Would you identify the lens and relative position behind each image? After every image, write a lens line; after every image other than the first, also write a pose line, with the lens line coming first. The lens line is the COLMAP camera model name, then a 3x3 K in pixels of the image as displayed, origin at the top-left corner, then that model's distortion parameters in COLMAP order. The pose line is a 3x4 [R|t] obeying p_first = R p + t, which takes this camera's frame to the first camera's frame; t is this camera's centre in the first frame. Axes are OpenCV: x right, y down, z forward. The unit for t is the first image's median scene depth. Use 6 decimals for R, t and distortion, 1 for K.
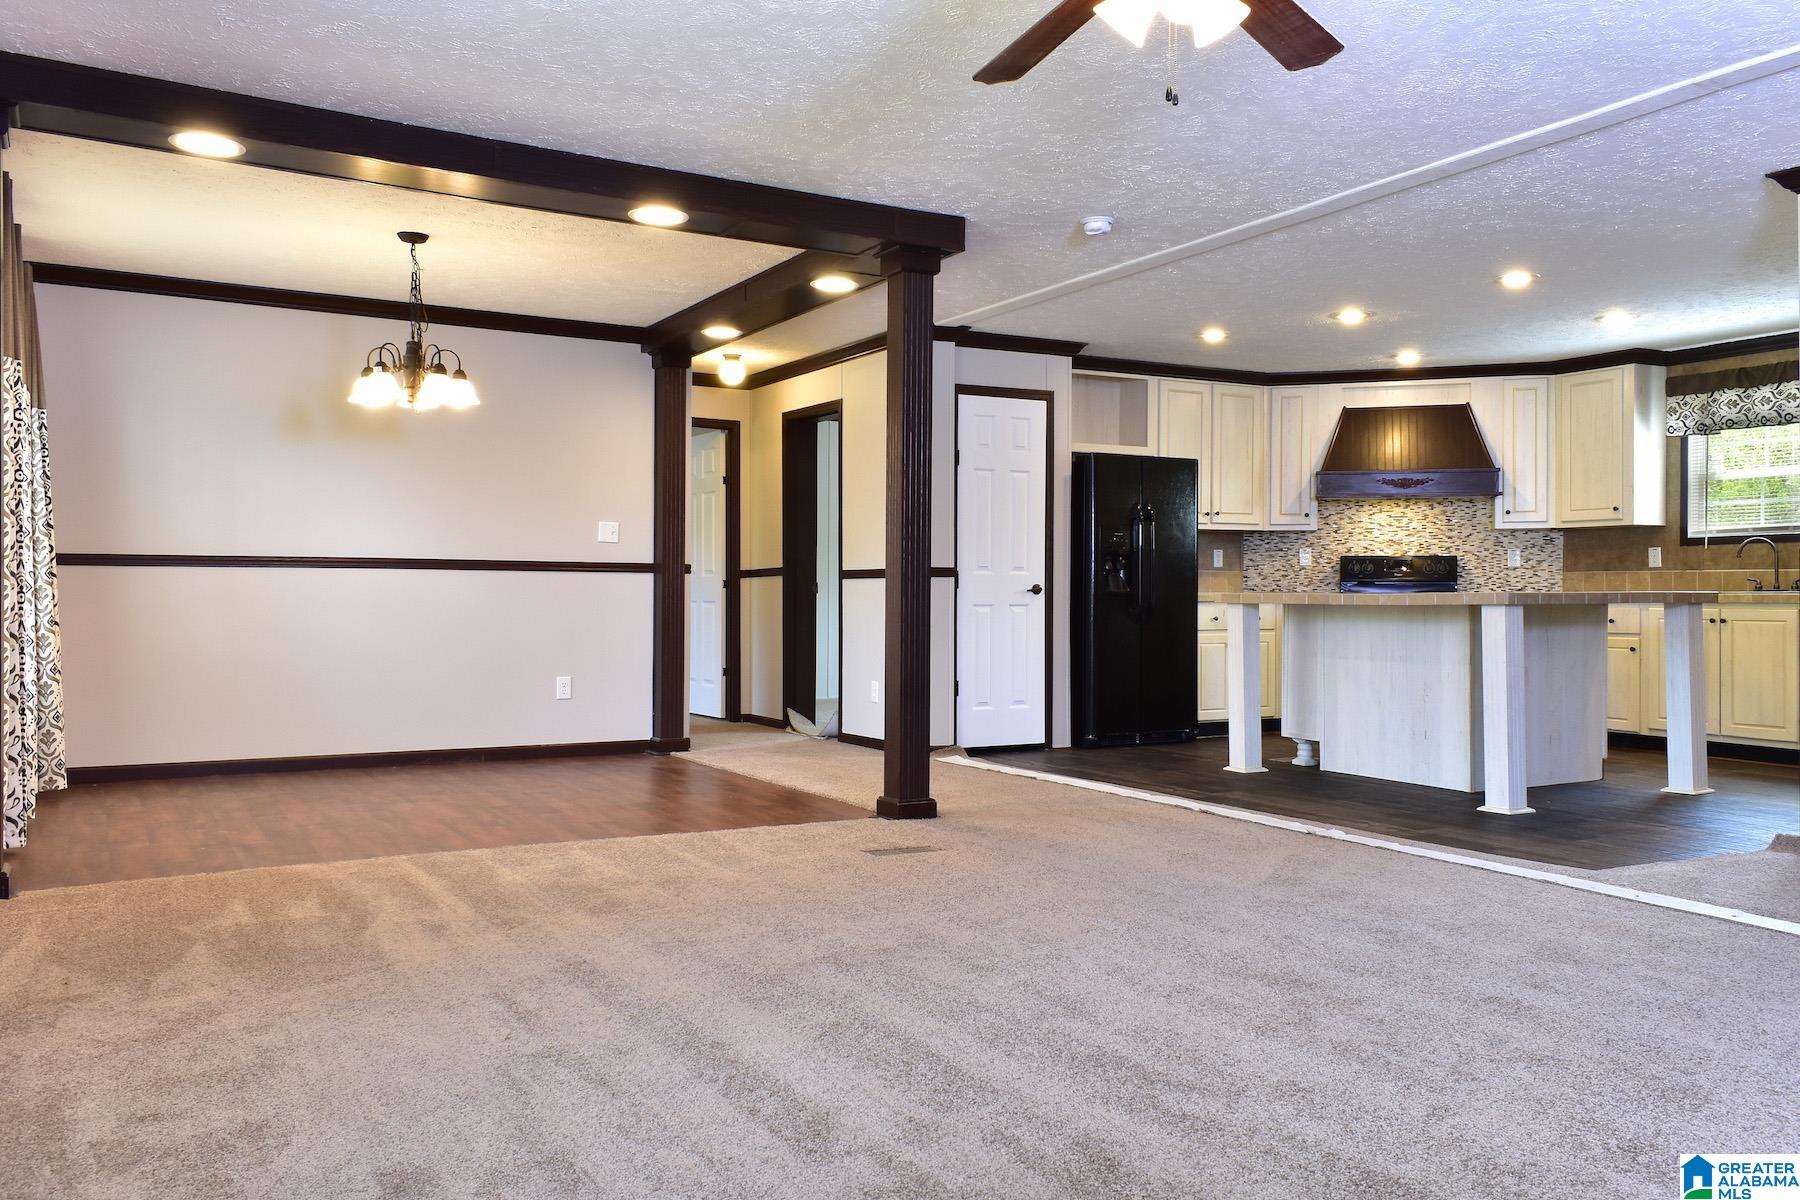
lens RADIAL K [[1402.6, 0, 900.0], [0, 1402.6, 600.0], [0, 0, 1]] dist [-0.000434, -0.000552]
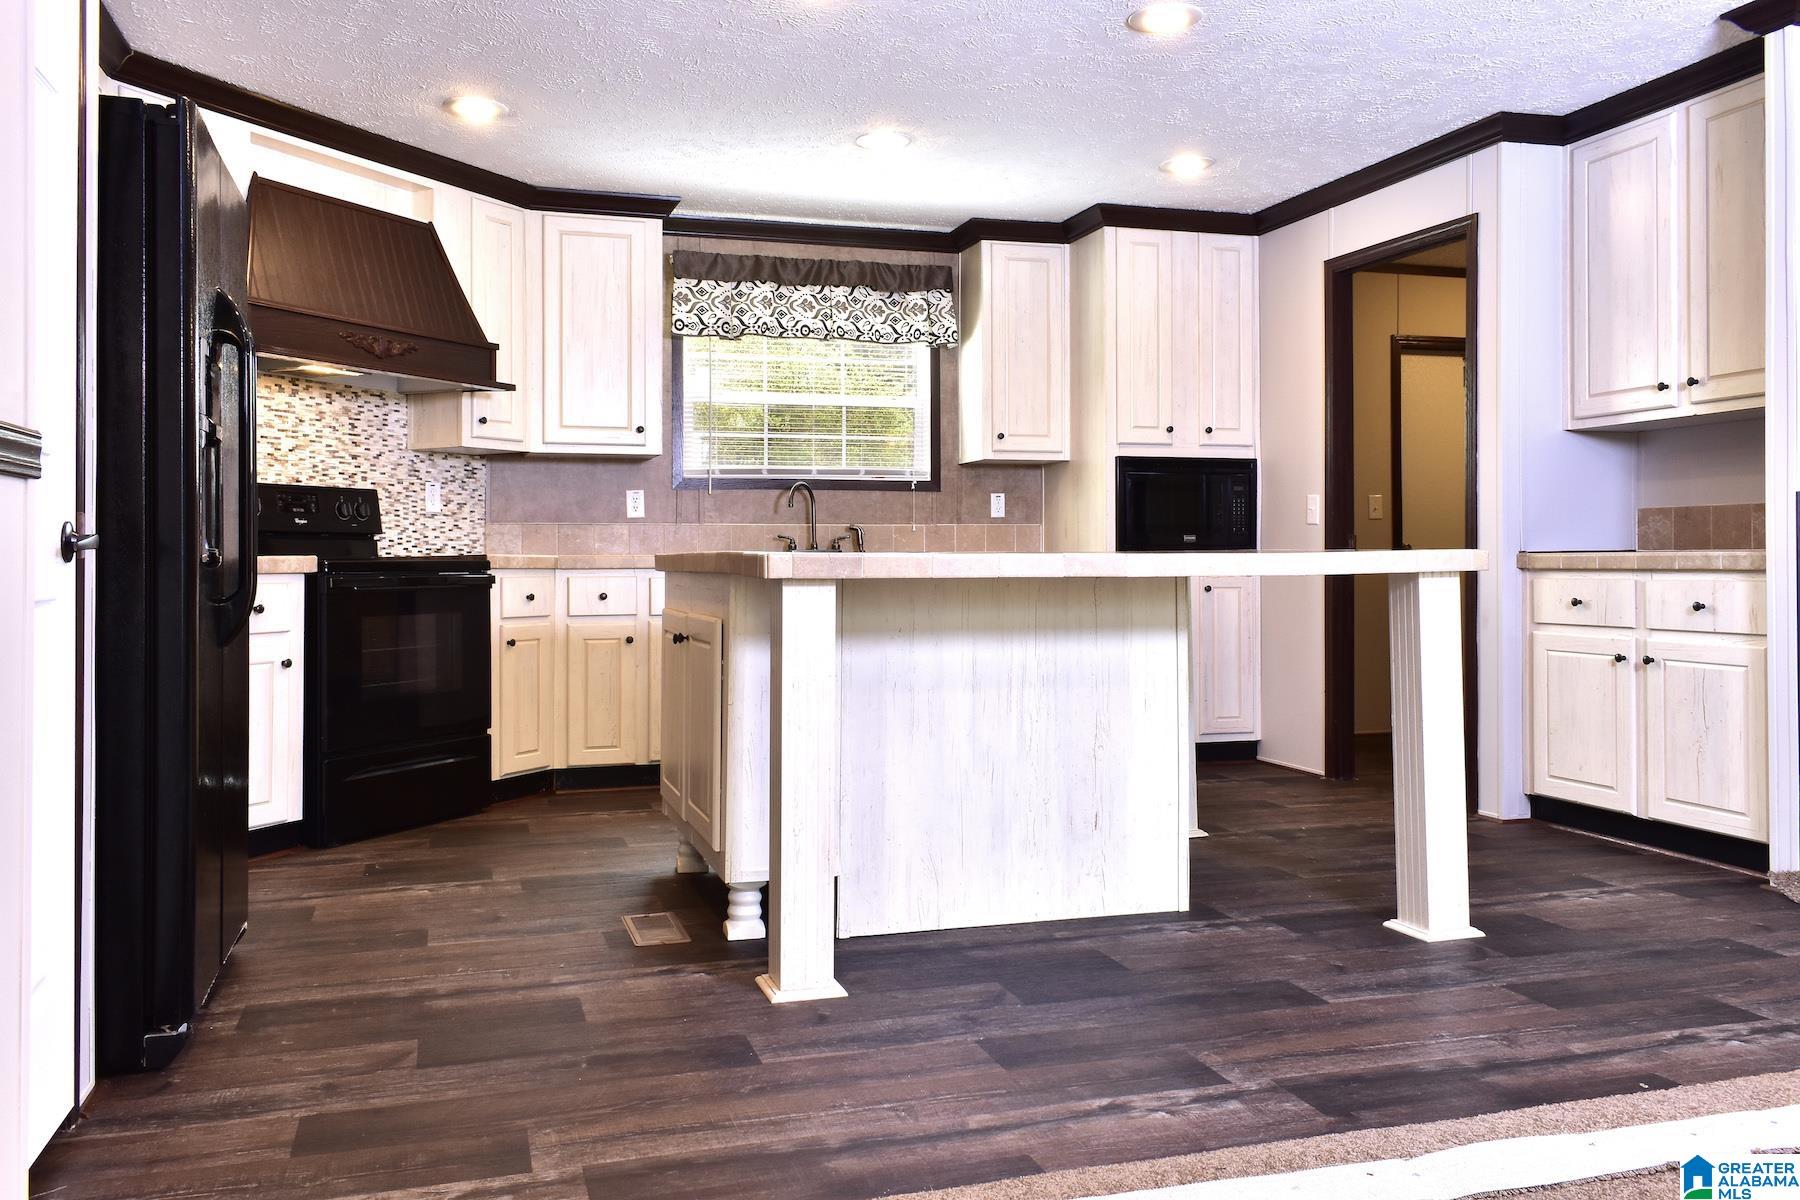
lens RADIAL K [[1427.0, 0, 899.8], [0, 1427.0, 511.6], [0, 0, 1]] dist [0.000640, 0.000313]
pose [[0.215414, 0.028566, 0.976105, -0.121084], [0.008826, 0.999474, -0.031197, -0.003183], [-0.976483, 0.015335, 0.215048, 0.695407]]
